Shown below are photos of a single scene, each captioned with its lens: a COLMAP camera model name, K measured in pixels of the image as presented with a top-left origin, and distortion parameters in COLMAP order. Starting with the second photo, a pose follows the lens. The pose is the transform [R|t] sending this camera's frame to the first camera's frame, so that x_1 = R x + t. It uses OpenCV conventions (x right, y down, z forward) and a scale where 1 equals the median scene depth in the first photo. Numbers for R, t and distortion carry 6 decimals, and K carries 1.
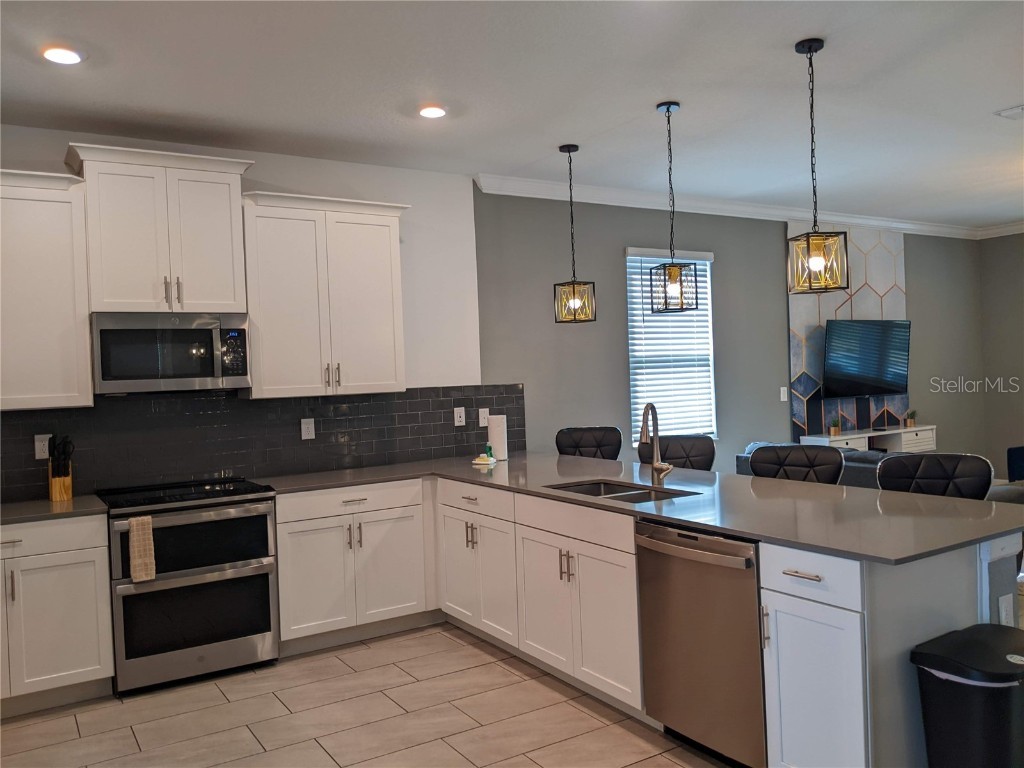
lens RADIAL K [[814.6, 0, 520.2], [0, 814.6, 386.7], [0, 0, 1]] dist [0.076592, -0.145016]
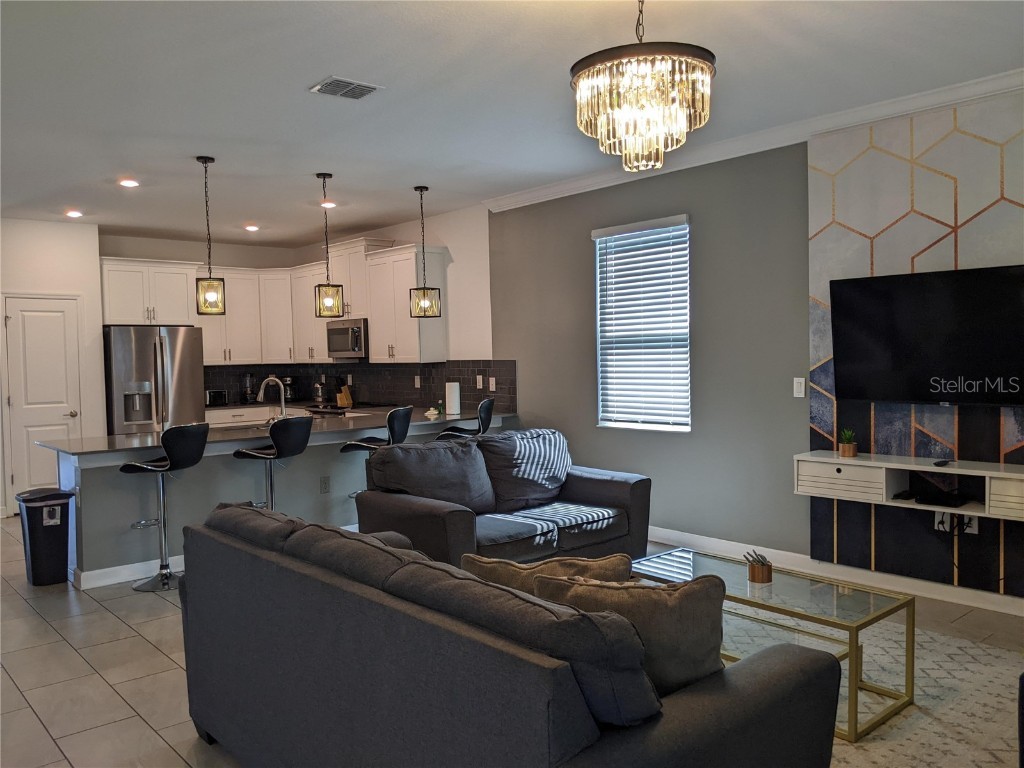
lens RADIAL K [[814.6, 0, 527.4], [0, 814.6, 385.1], [0, 0, 1]] dist [0.076592, -0.145016]
pose [[0.161118, 0.073599, -0.984187, 1.363652], [-0.000253, 0.997219, 0.074533, -0.064122], [0.986935, -0.011760, 0.160688, 0.896036]]
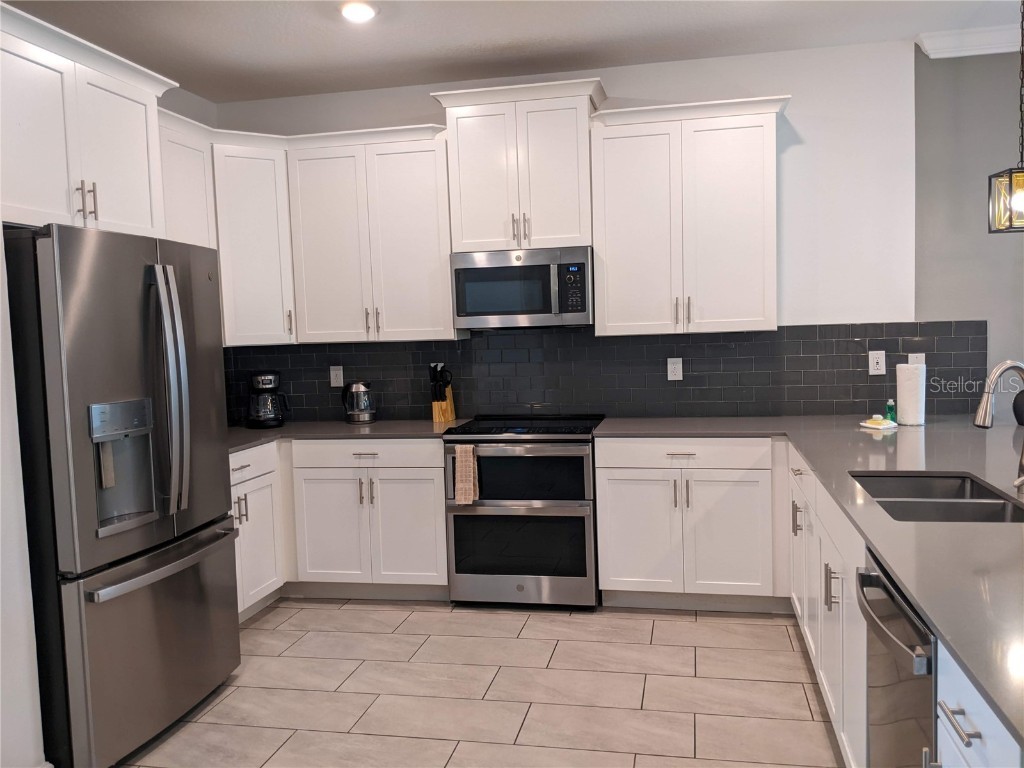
lens RADIAL K [[814.6, 0, 525.7], [0, 814.6, 385.5], [0, 0, 1]] dist [0.076592, -0.145016]
pose [[0.724067, 0.067118, -0.686456, 0.230009], [-0.006125, 0.995841, 0.090906, -0.011138], [0.689703, -0.061618, 0.721466, 0.215270]]
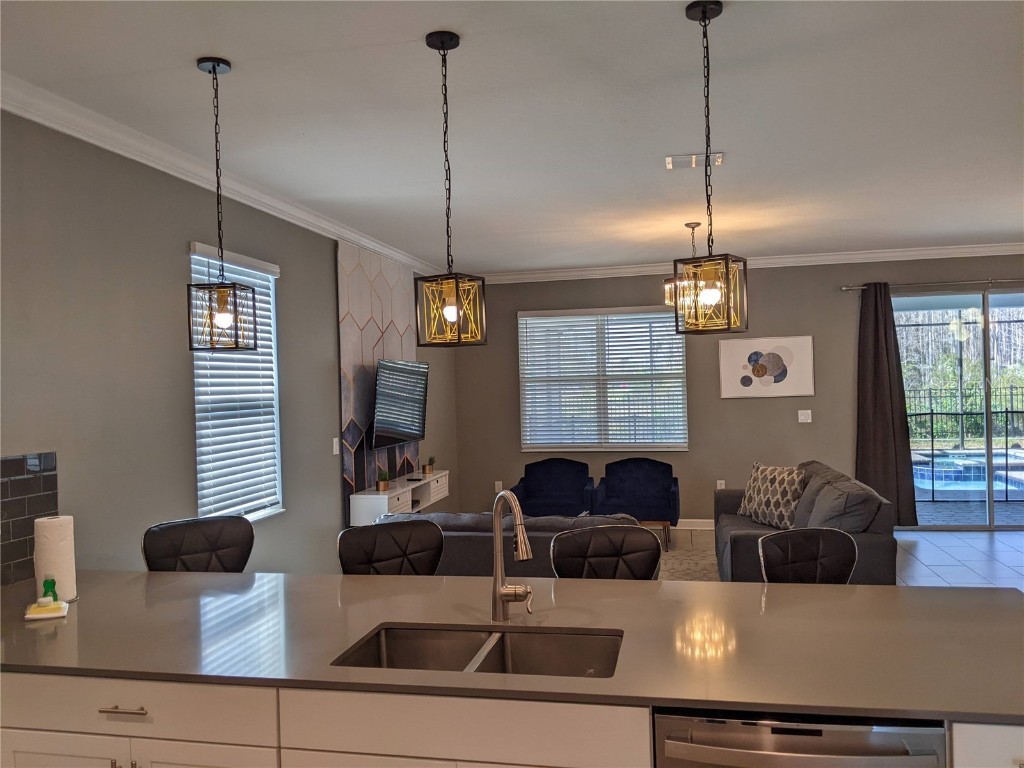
lens RADIAL K [[814.6, 0, 515.6], [0, 814.6, 367.9], [0, 0, 1]] dist [0.076592, -0.145016]
pose [[0.694153, 0.033193, 0.719062, -0.207620], [0.012159, 0.998253, -0.057819, -0.027339], [-0.719725, 0.048878, 0.692537, 0.400940]]
